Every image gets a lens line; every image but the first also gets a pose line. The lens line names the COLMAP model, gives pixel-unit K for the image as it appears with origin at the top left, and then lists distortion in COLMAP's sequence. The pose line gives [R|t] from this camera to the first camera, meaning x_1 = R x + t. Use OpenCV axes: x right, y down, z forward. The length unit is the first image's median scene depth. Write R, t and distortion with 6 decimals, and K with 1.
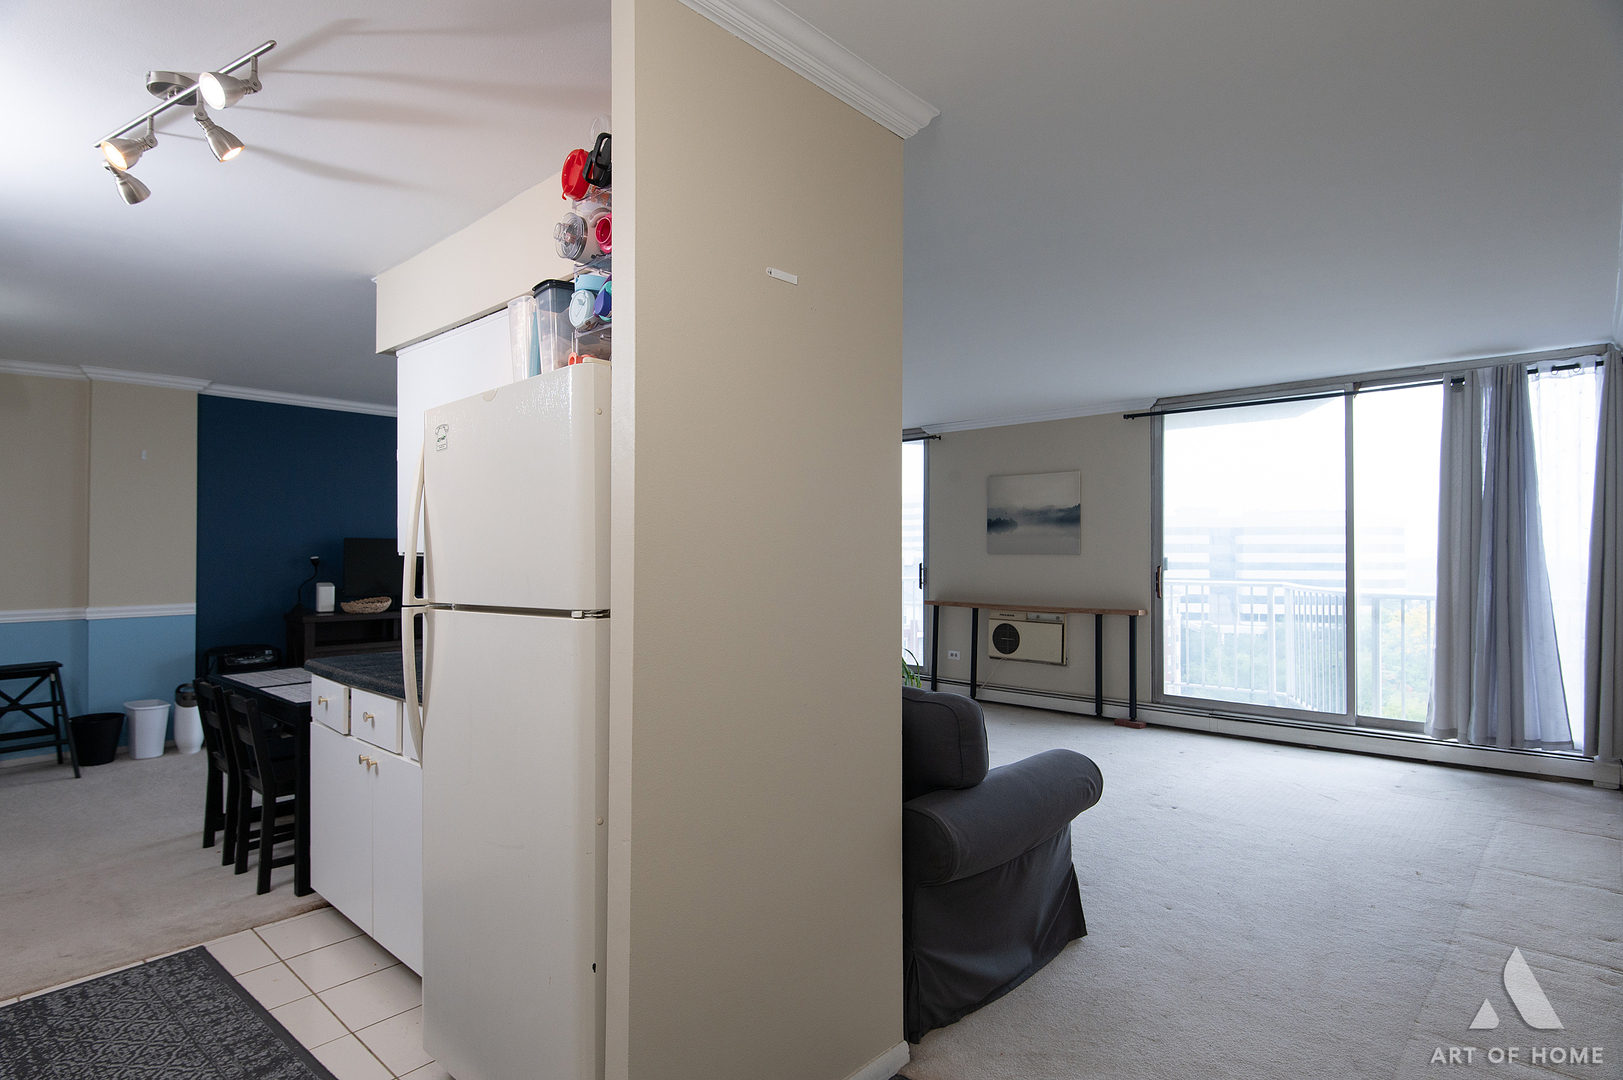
lens RADIAL K [[845.9, 0, 812.8], [0, 845.9, 542.5], [0, 0, 1]] dist [0.008267, -0.008408]
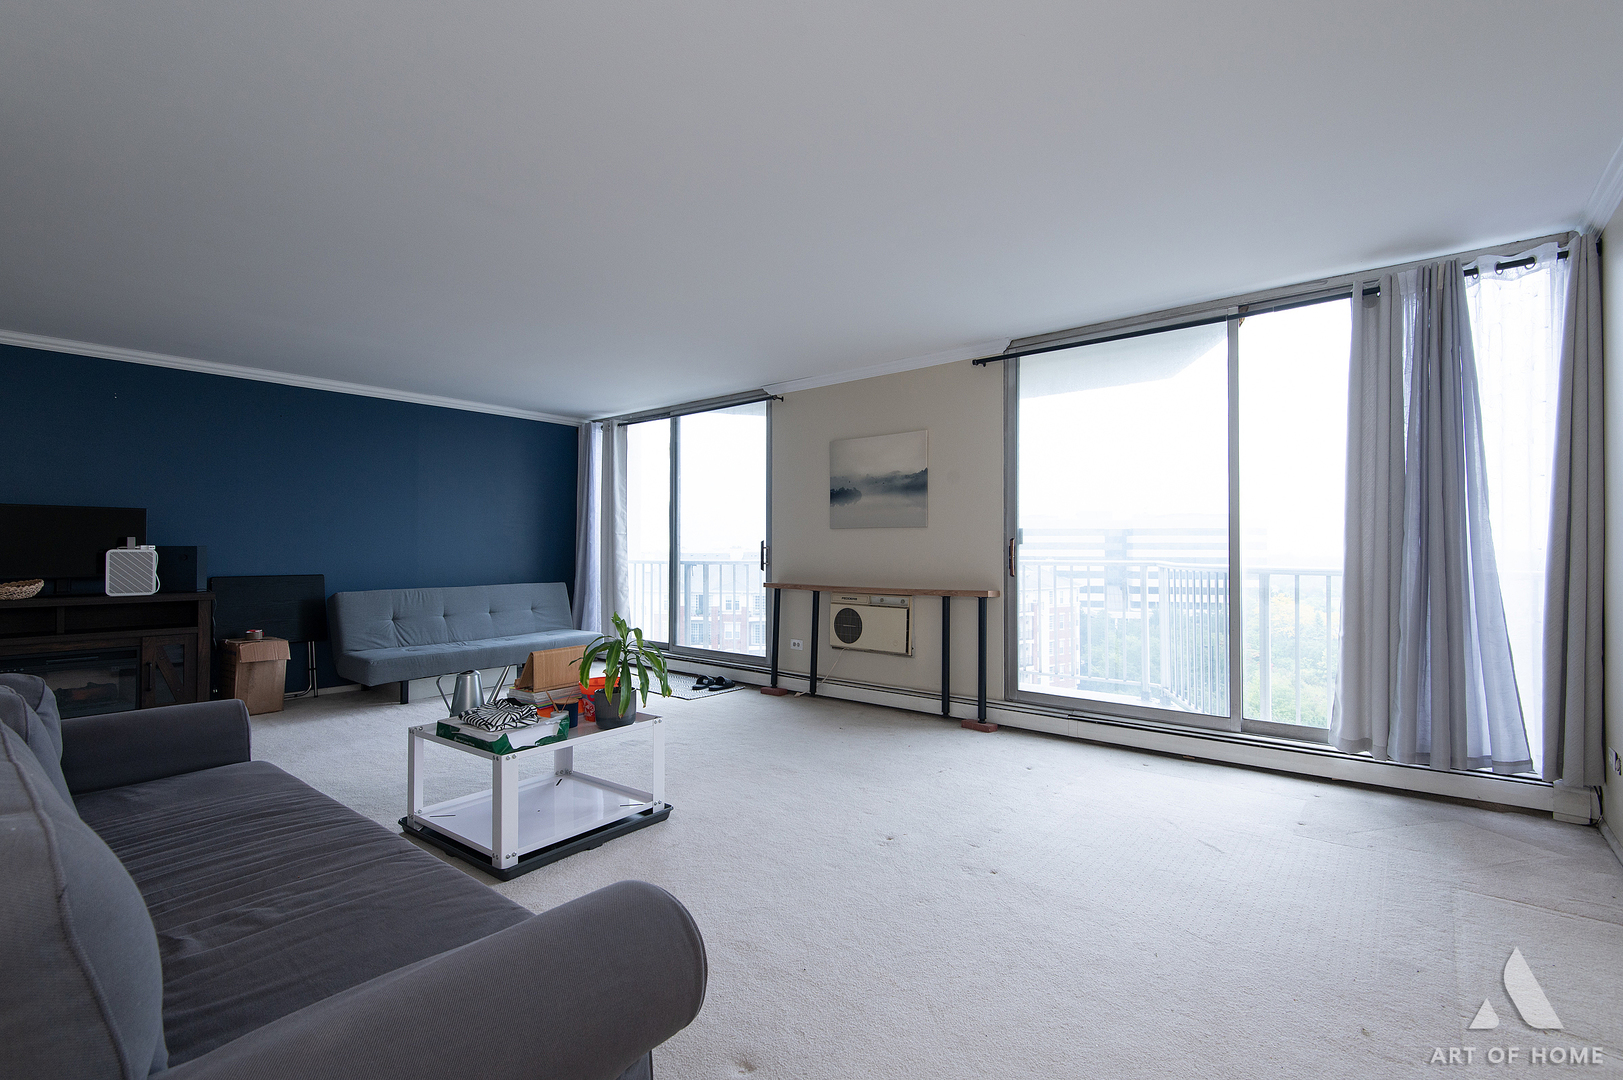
lens RADIAL K [[729.2, 0, 820.8], [0, 729.2, 545.6], [0, 0, 1]] dist [0.030263, -0.016786]
pose [[0.997812, -0.000457, 0.066115, 0.181964], [0.000165, 0.999990, 0.004427, 0.033850], [-0.066117, -0.004406, 0.997802, 0.306222]]
